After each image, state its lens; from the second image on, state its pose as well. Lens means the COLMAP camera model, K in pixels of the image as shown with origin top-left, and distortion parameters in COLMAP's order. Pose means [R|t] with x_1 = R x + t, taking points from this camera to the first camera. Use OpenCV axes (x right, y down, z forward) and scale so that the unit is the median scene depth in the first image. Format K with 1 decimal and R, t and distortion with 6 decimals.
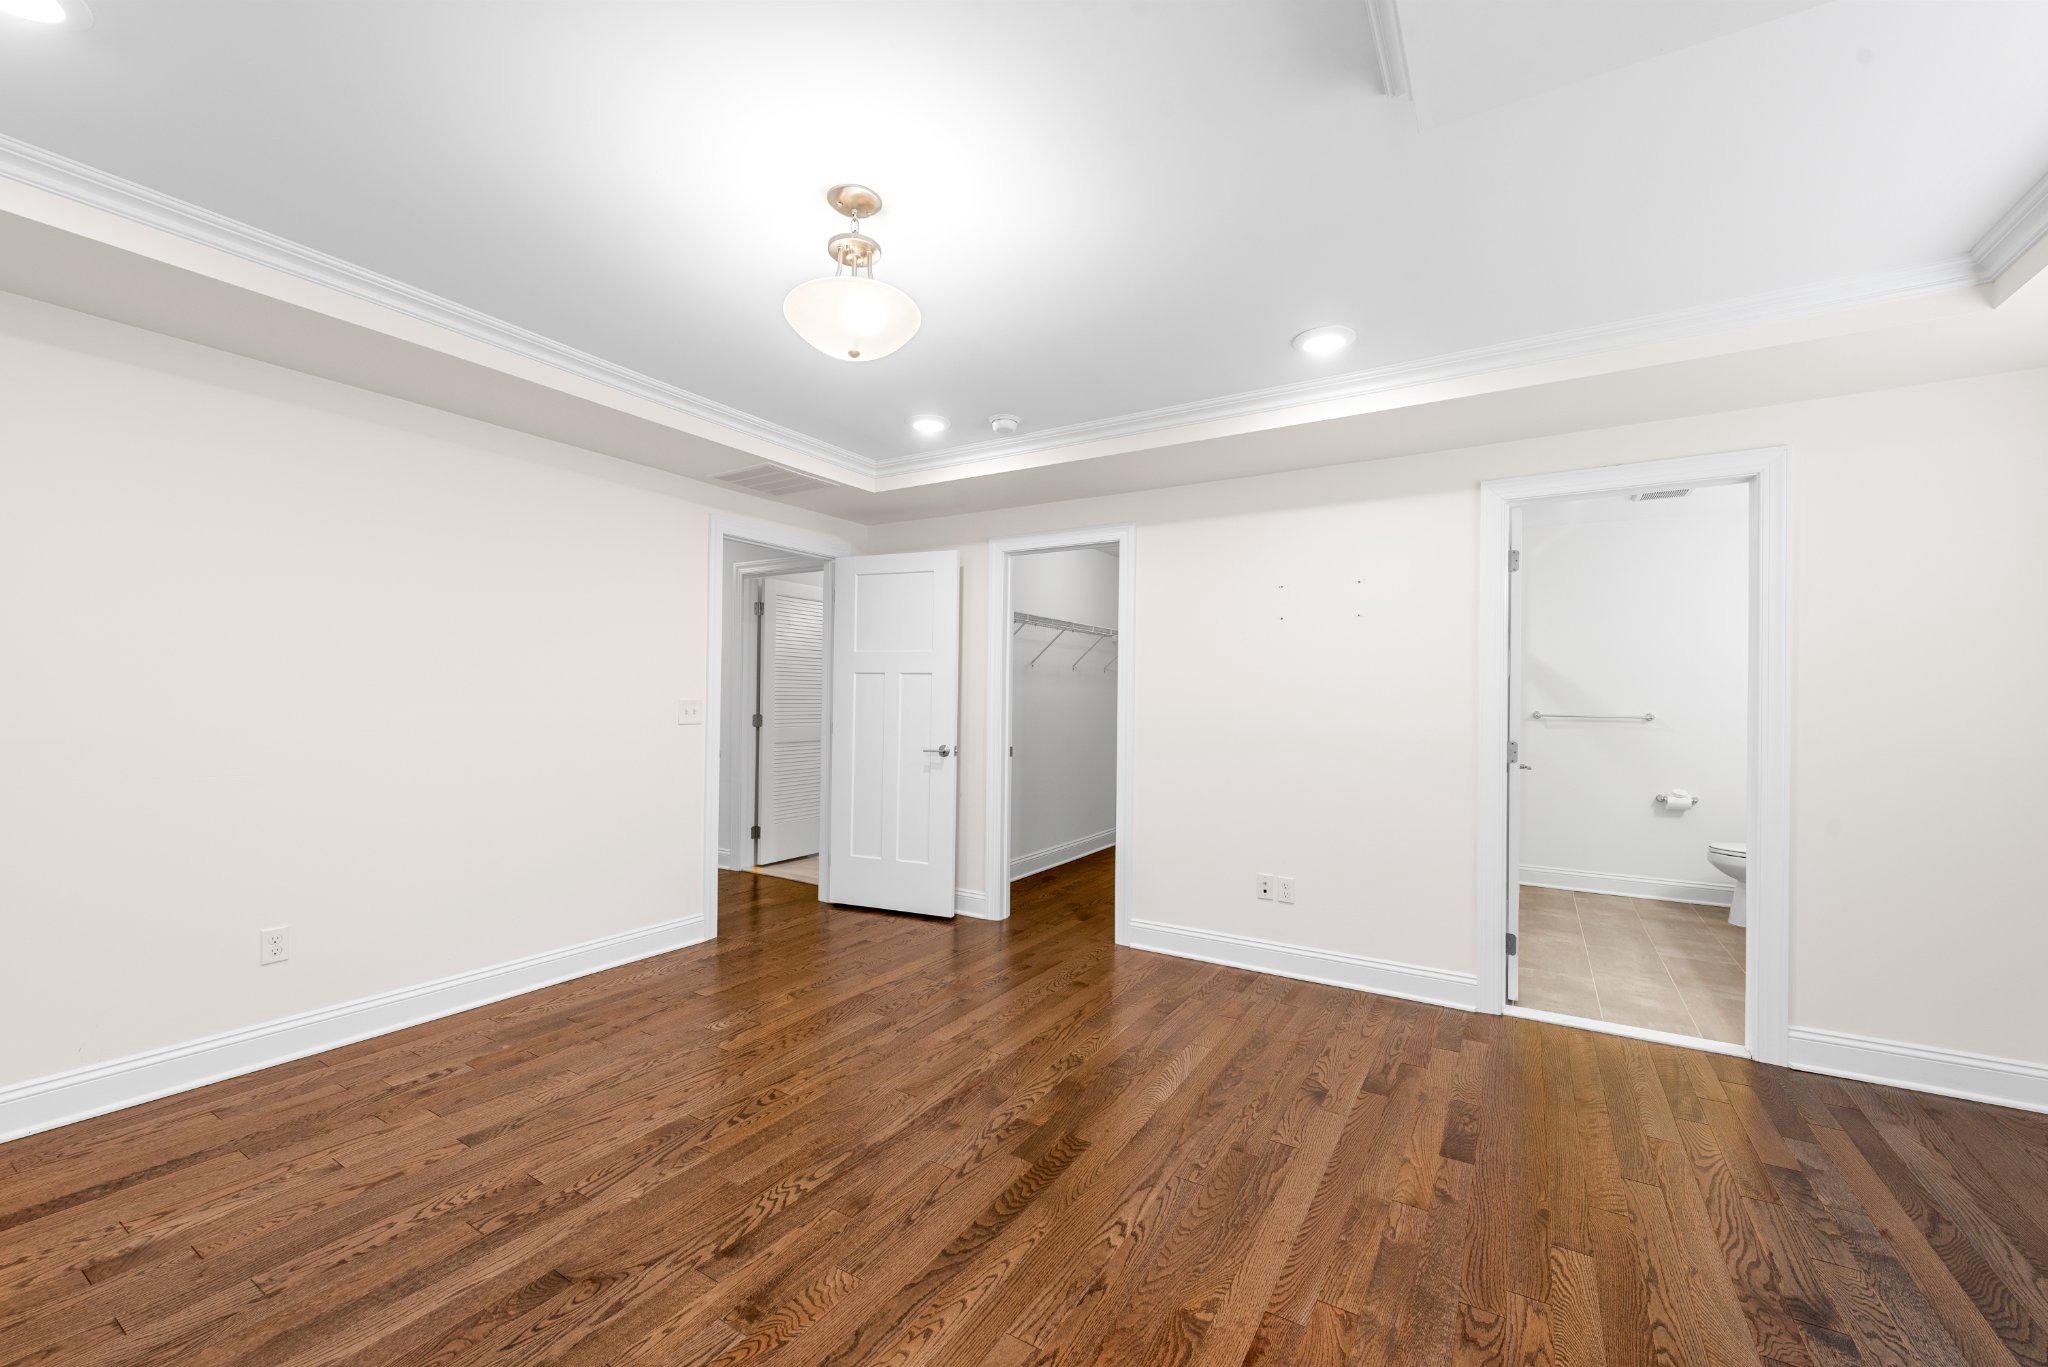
lens RADIAL K [[822.4, 0, 1026.1], [0, 822.4, 691.3], [0, 0, 1]] dist [-0.001750, -0.000250]
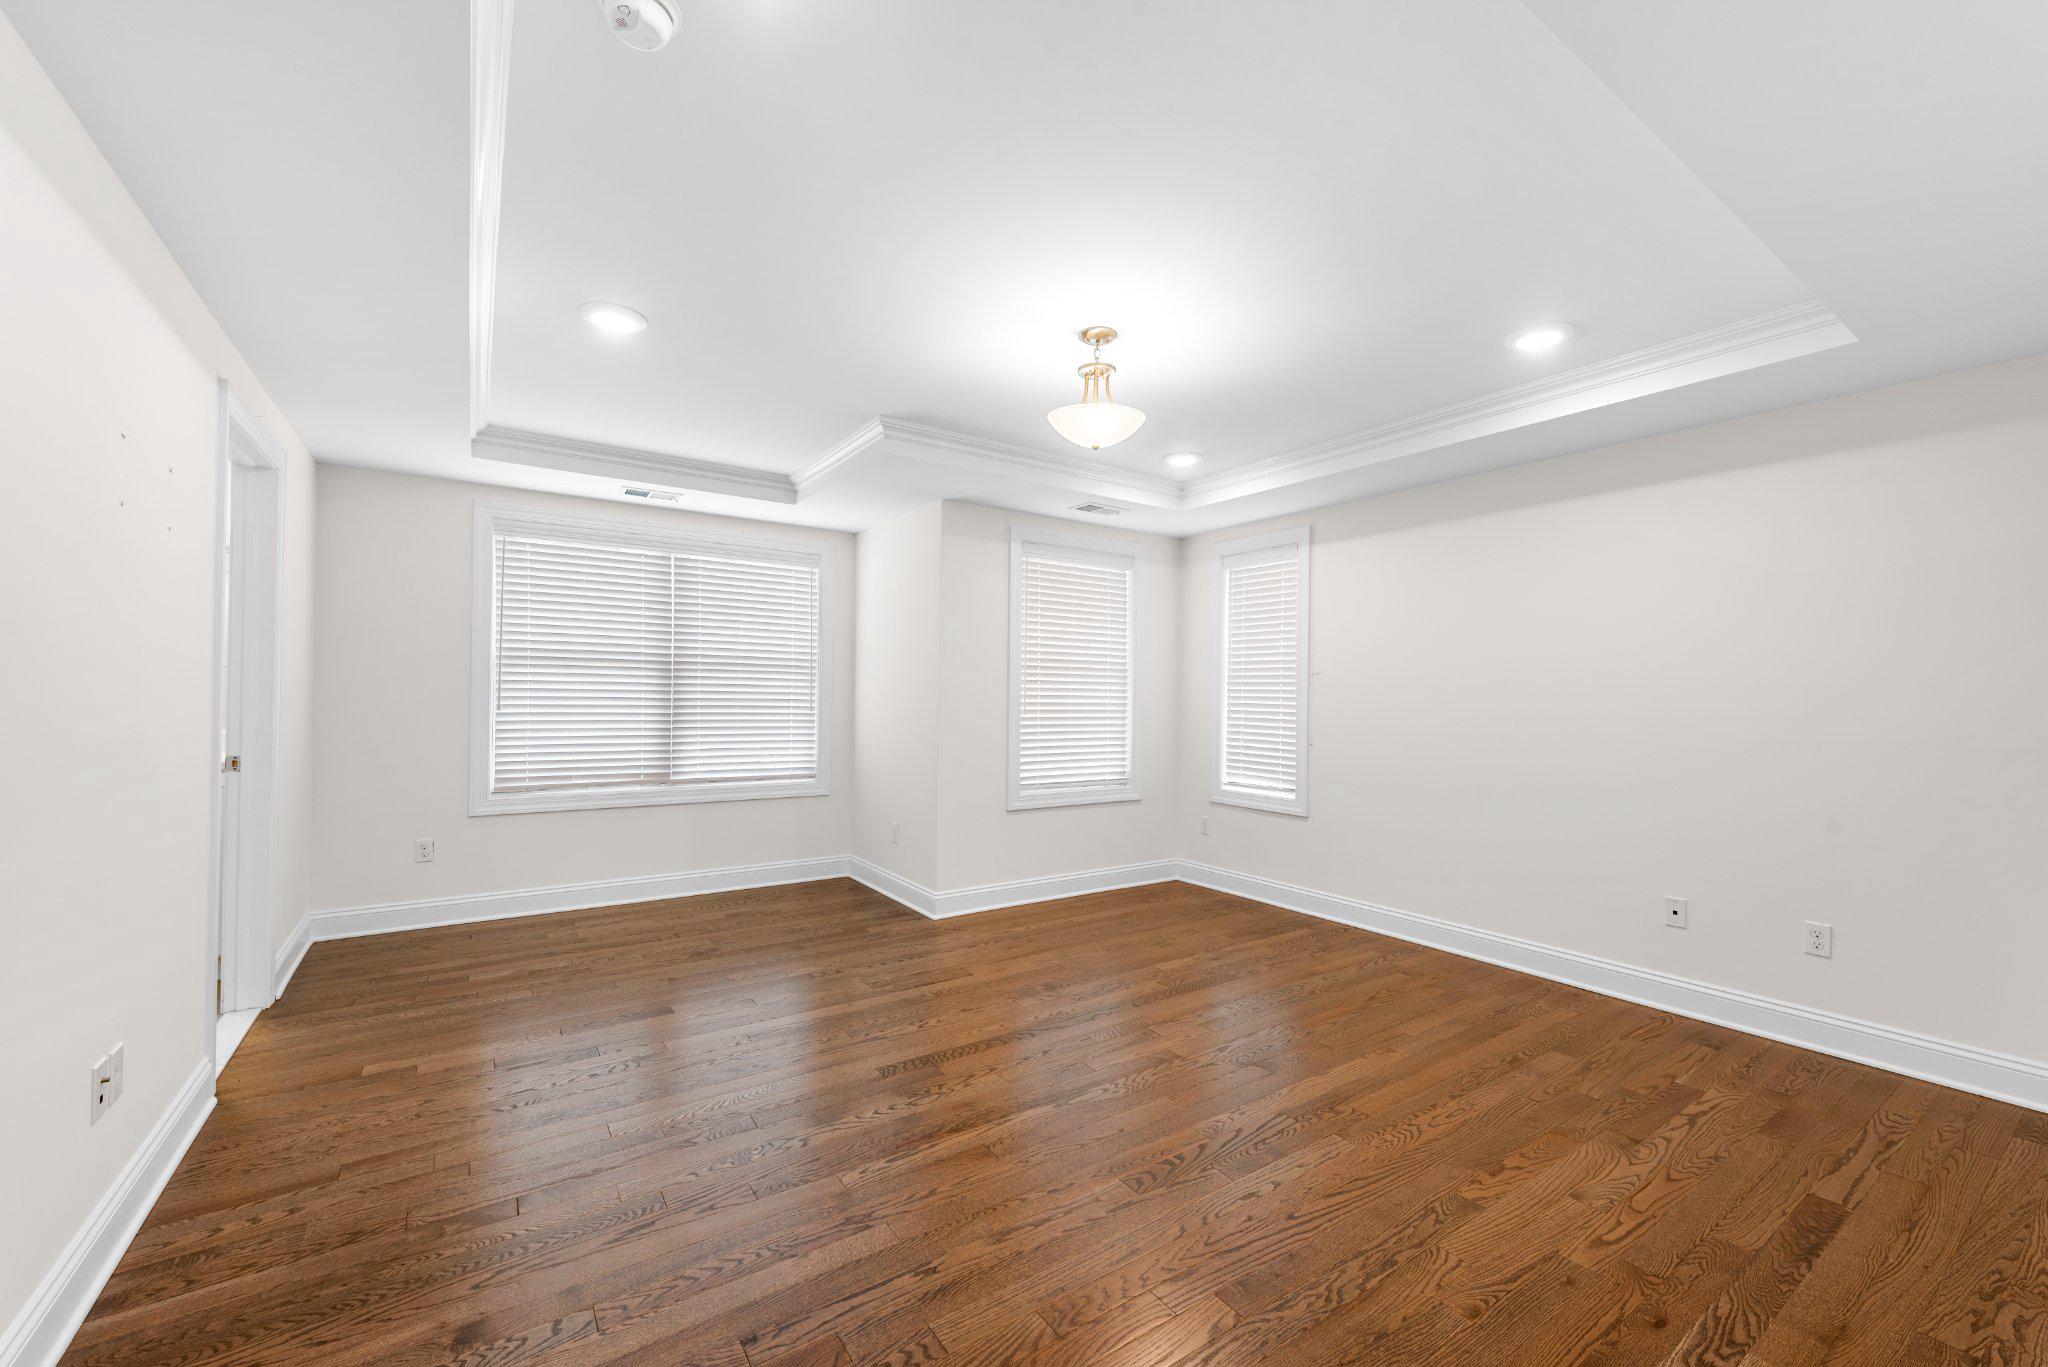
lens RADIAL K [[822.4, 0, 1023.1], [0, 822.4, 687.8], [0, 0, 1]] dist [-0.001750, -0.000250]
pose [[-0.912209, -0.020355, 0.409219, -0.573764], [-0.027079, 0.999577, -0.010644, 0.010489], [-0.408829, -0.020791, -0.912374, 1.961637]]
